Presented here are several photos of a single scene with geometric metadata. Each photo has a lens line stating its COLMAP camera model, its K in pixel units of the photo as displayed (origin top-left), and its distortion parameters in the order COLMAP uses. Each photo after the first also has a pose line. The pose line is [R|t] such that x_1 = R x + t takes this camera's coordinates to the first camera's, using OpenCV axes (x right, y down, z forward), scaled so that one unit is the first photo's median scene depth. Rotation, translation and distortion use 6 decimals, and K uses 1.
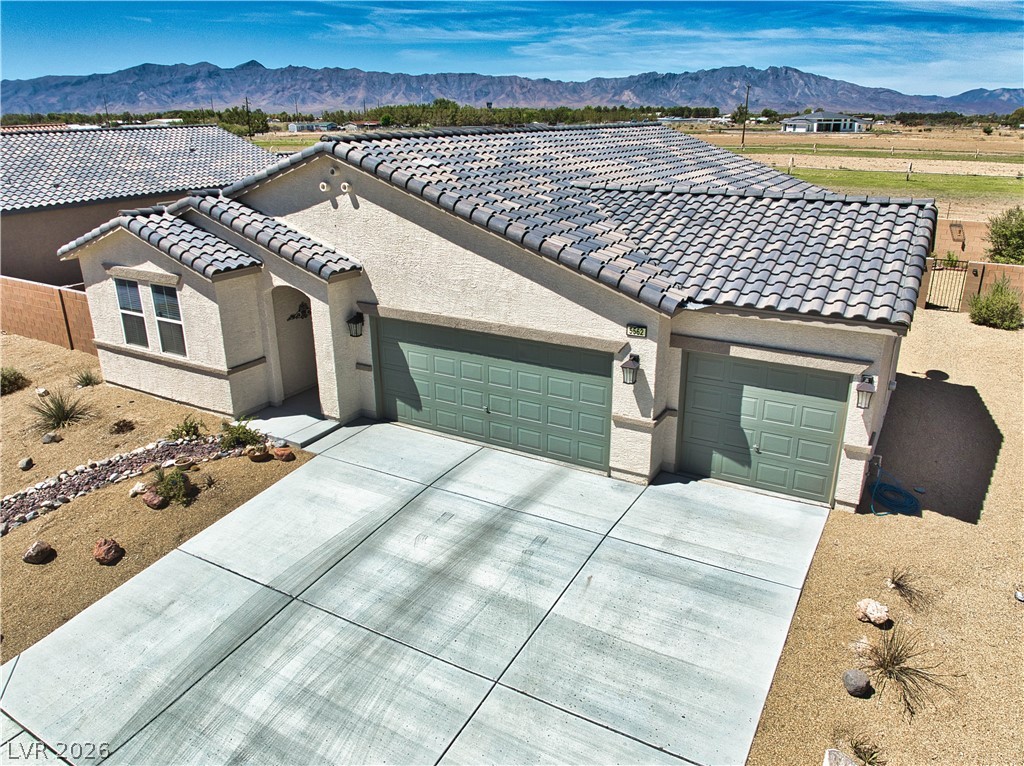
lens RADIAL K [[743.4, 0, 522.5], [0, 743.4, 402.8], [0, 0, 1]] dist [-0.031540, -0.006467]
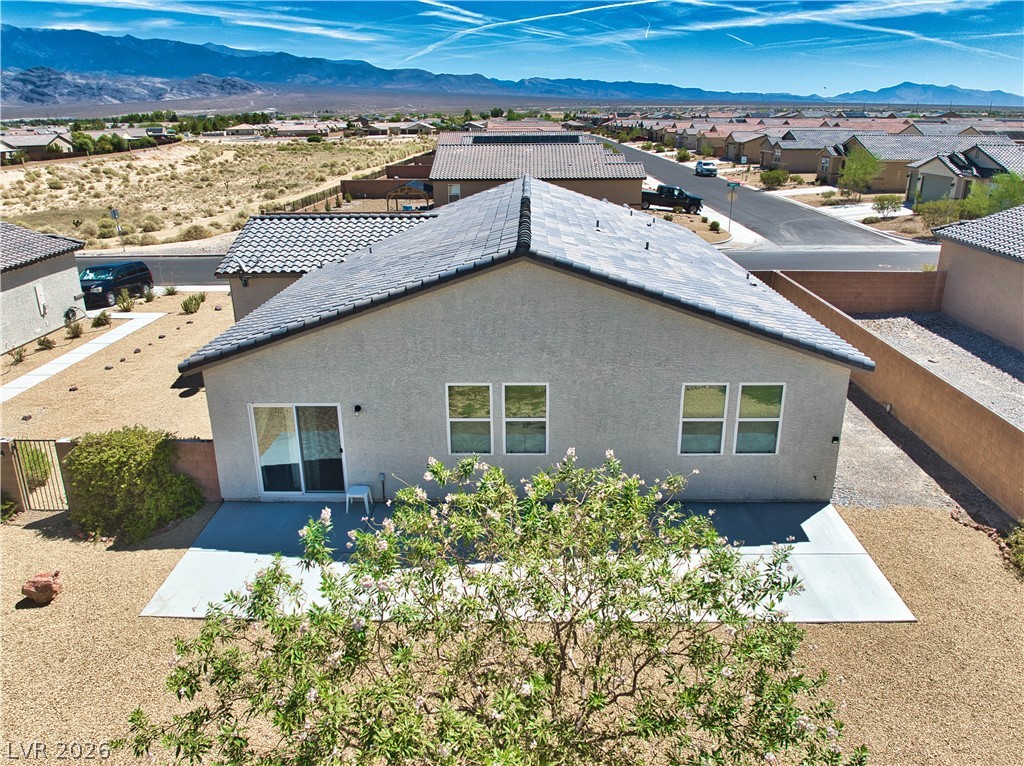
lens RADIAL K [[743.4, 0, 512.4], [0, 743.4, 430.6], [0, 0, 1]] dist [-0.031540, -0.006467]
pose [[-0.880403, 0.194092, -0.432687, 0.828154], [-0.164417, 0.730885, 0.662401, -1.187301], [0.444811, 0.654321, -0.611561, 2.670335]]
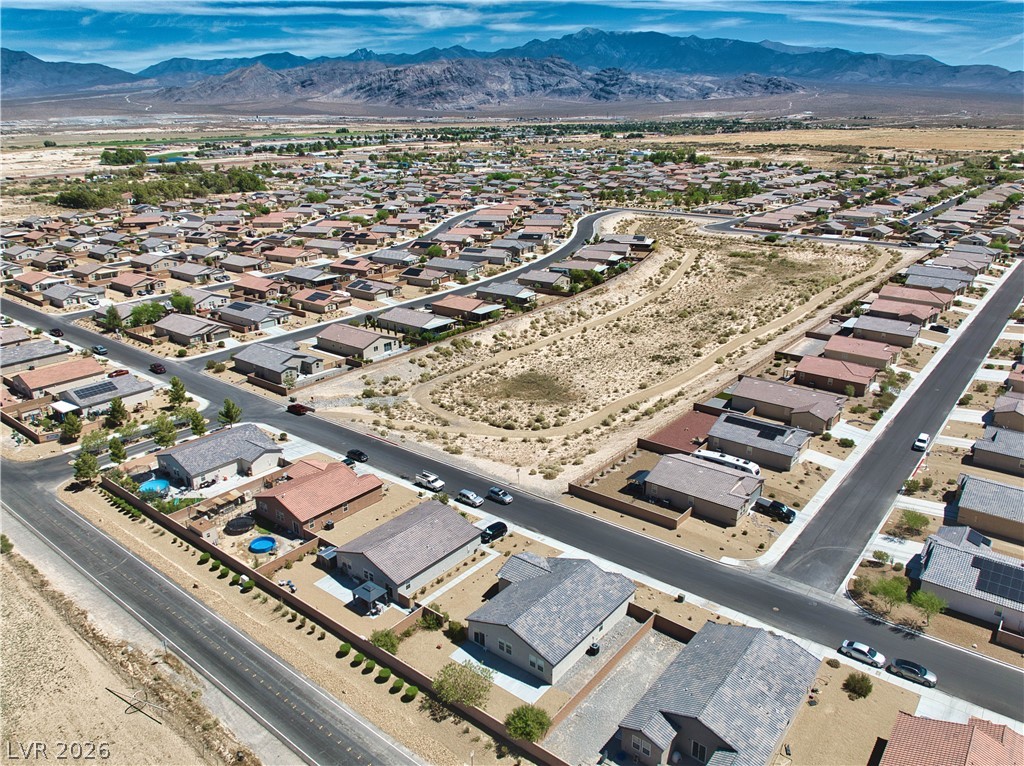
lens RADIAL K [[743.4, 0, 508.9], [0, 743.4, 414.6], [0, 0, 1]] dist [-0.031540, -0.006467]
pose [[-0.986943, -0.050912, 0.152809, -0.502018], [0.068055, 0.728066, 0.682120, -6.195383], [-0.145983, 0.683614, -0.715095, 5.135977]]
